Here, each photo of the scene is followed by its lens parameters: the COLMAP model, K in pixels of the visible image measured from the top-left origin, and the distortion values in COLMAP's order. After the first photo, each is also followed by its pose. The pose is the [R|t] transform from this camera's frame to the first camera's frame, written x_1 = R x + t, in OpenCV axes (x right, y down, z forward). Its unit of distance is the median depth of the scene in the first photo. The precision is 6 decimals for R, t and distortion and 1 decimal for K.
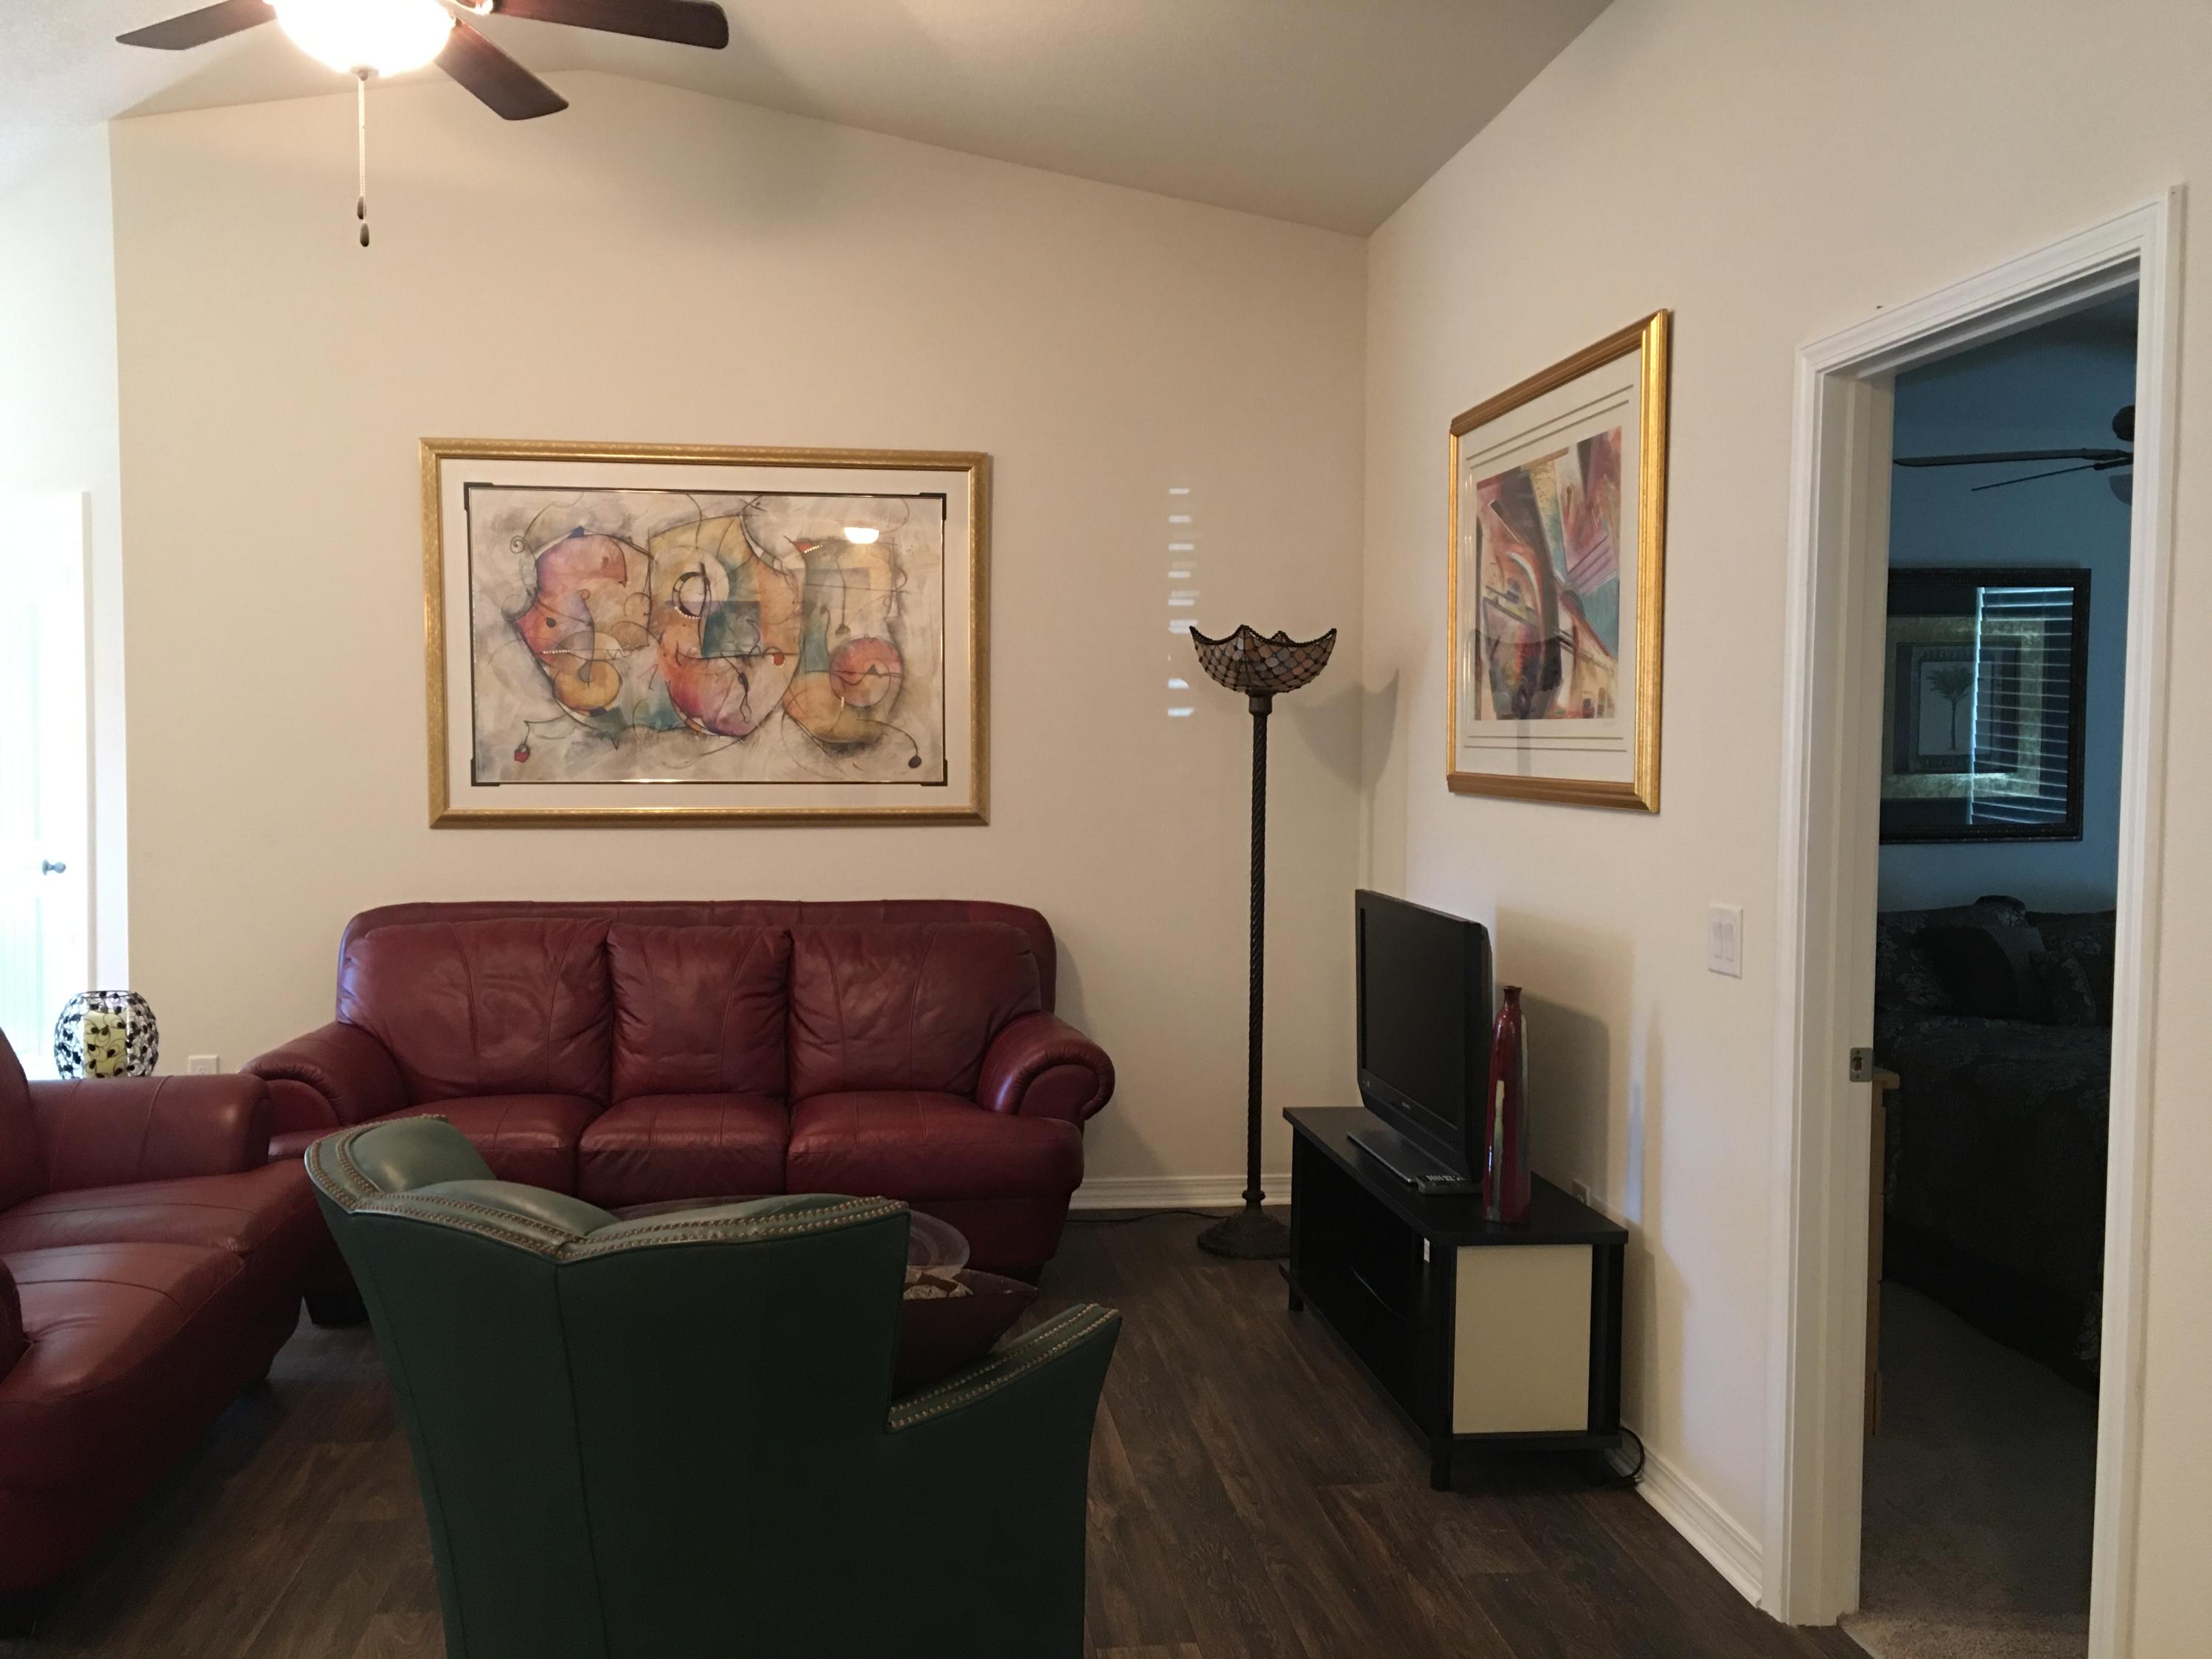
lens RADIAL K [[1878.0, 0, 1098.1], [0, 1878.0, 816.5], [0, 0, 1]] dist [0.082562, -0.109273]
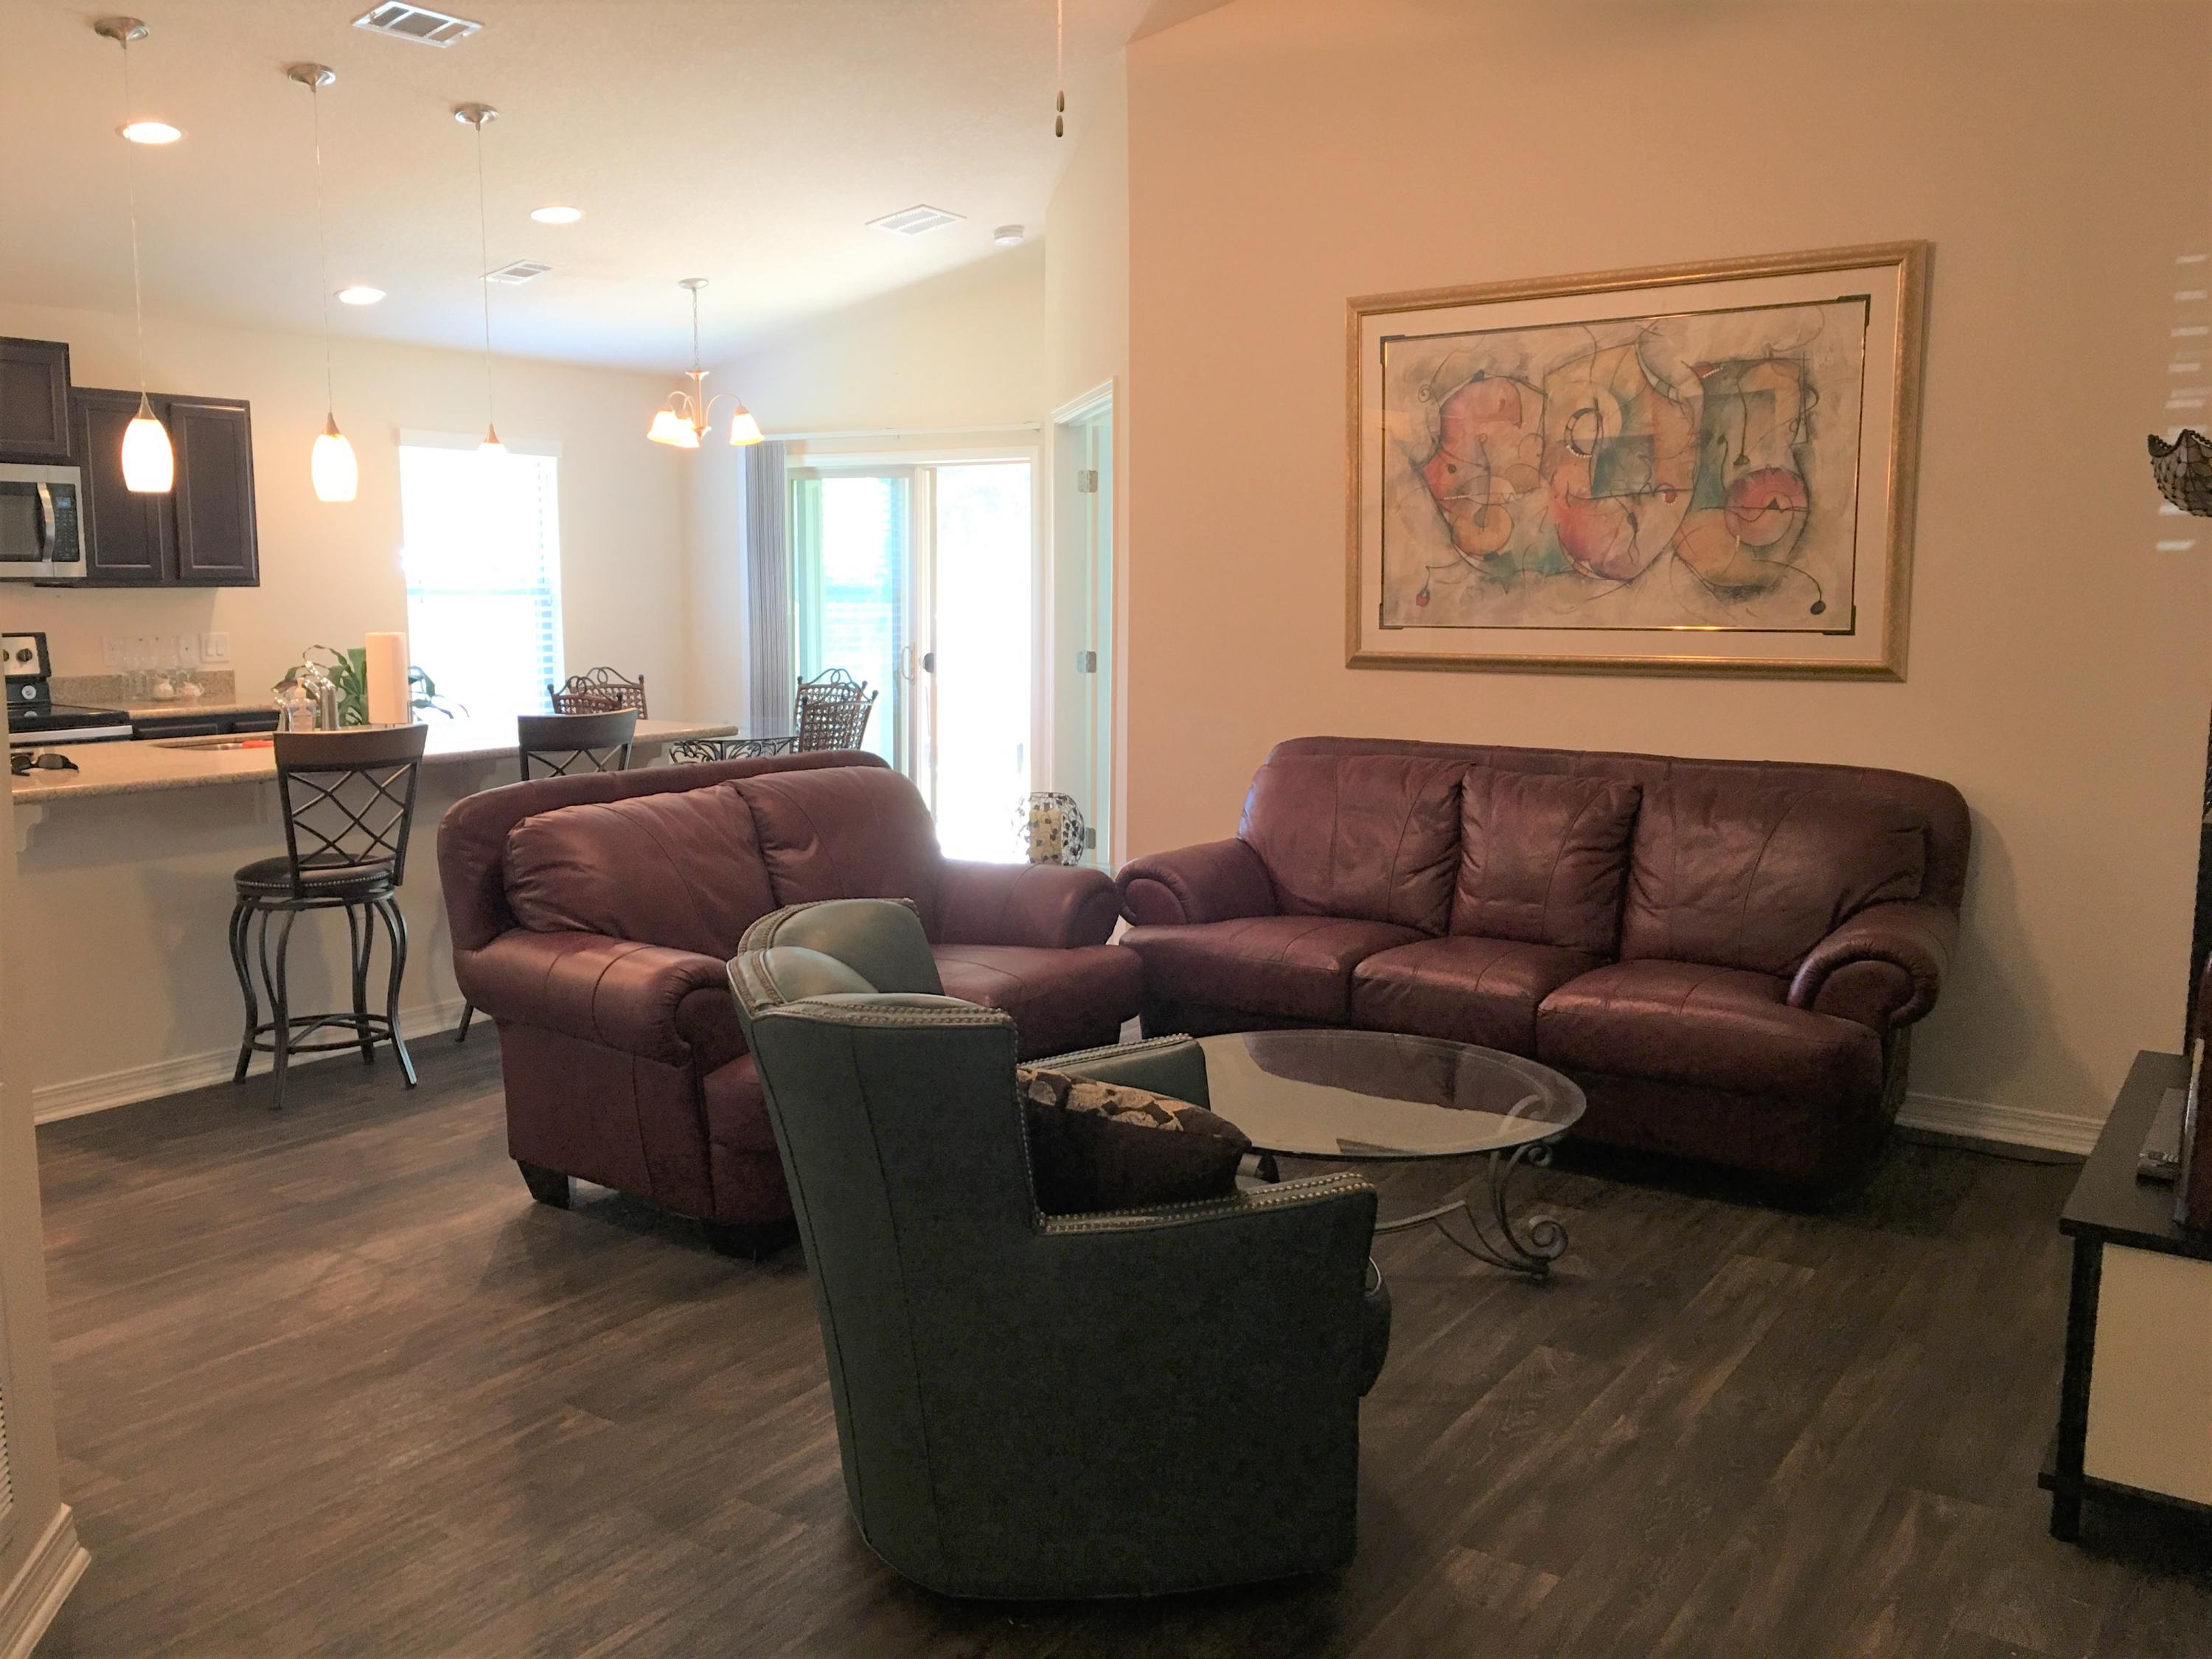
lens RADIAL K [[1878.0, 0, 1103.9], [0, 1878.0, 806.5], [0, 0, 1]] dist [0.082562, -0.109273]
pose [[0.746982, 0.076400, -0.660440, 0.256151], [-0.028564, 0.996146, 0.082929, -0.000204], [0.664231, -0.043081, 0.746285, 0.108275]]
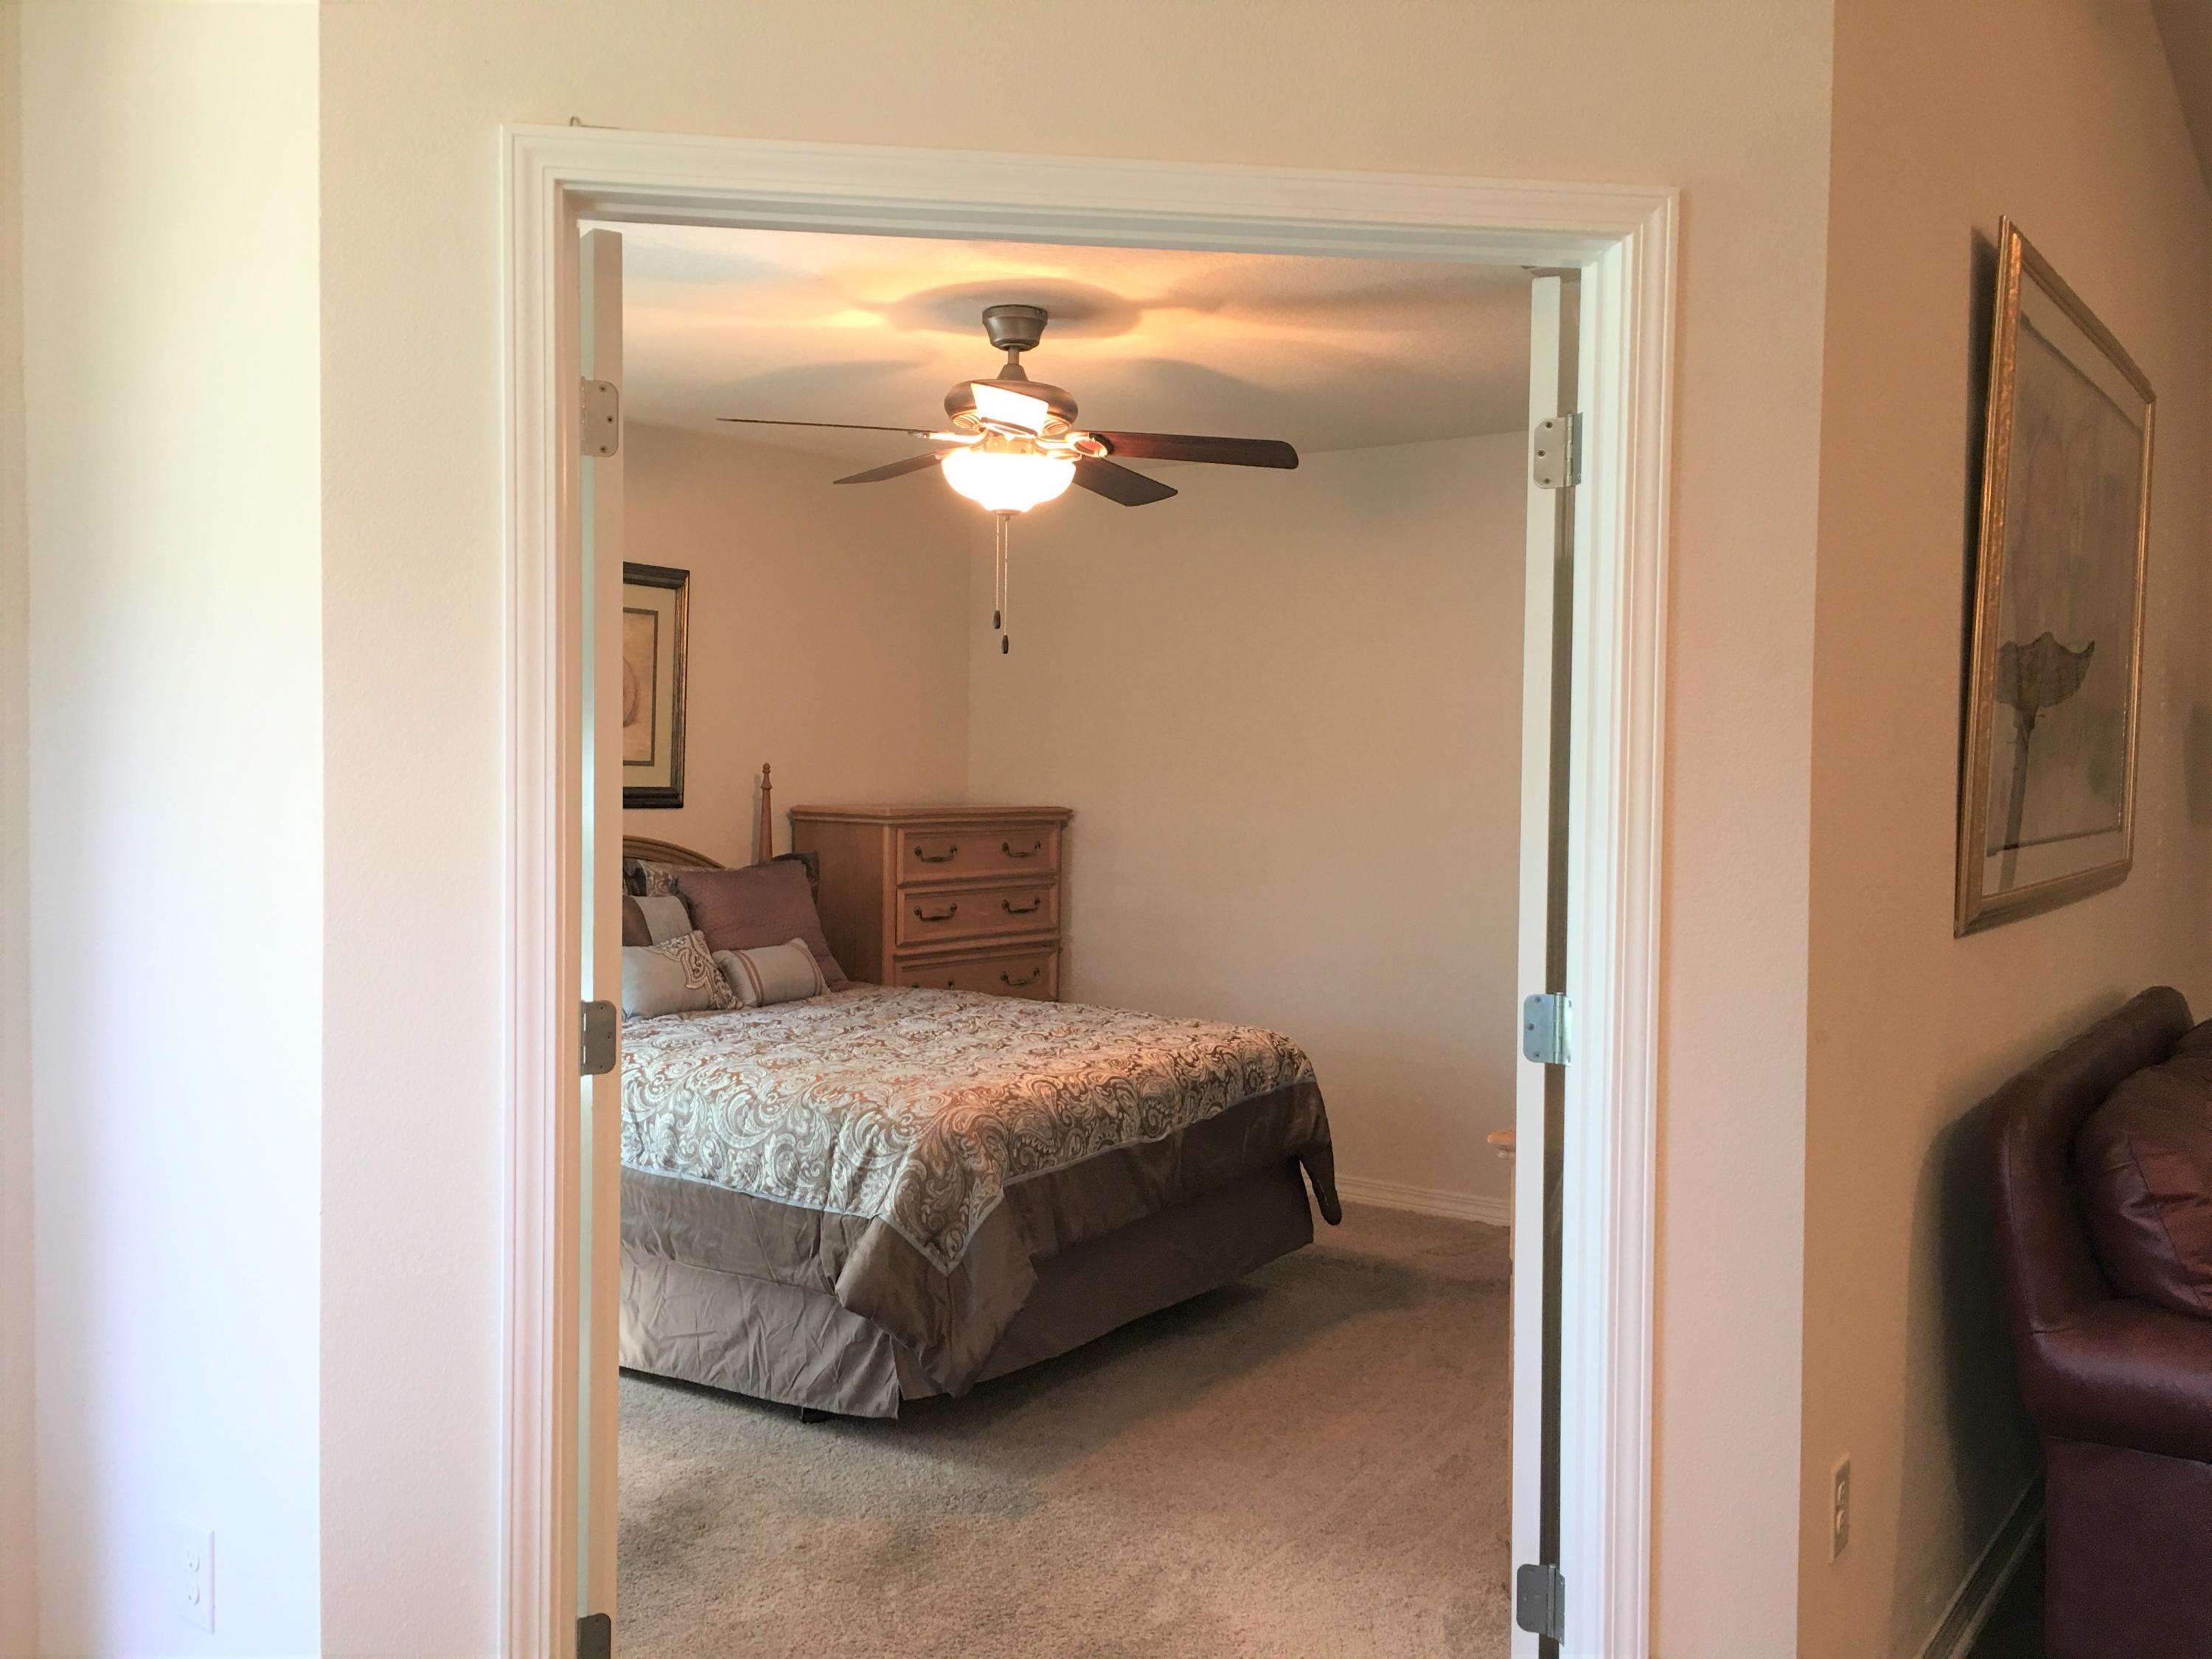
lens RADIAL K [[1878.0, 0, 1083.3], [0, 1878.0, 834.2], [0, 0, 1]] dist [0.082562, -0.109273]
pose [[0.691069, -0.030778, 0.722133, -0.918562], [0.029487, 0.999462, 0.014379, -0.038722], [-0.722187, 0.011357, 0.691605, 0.802373]]
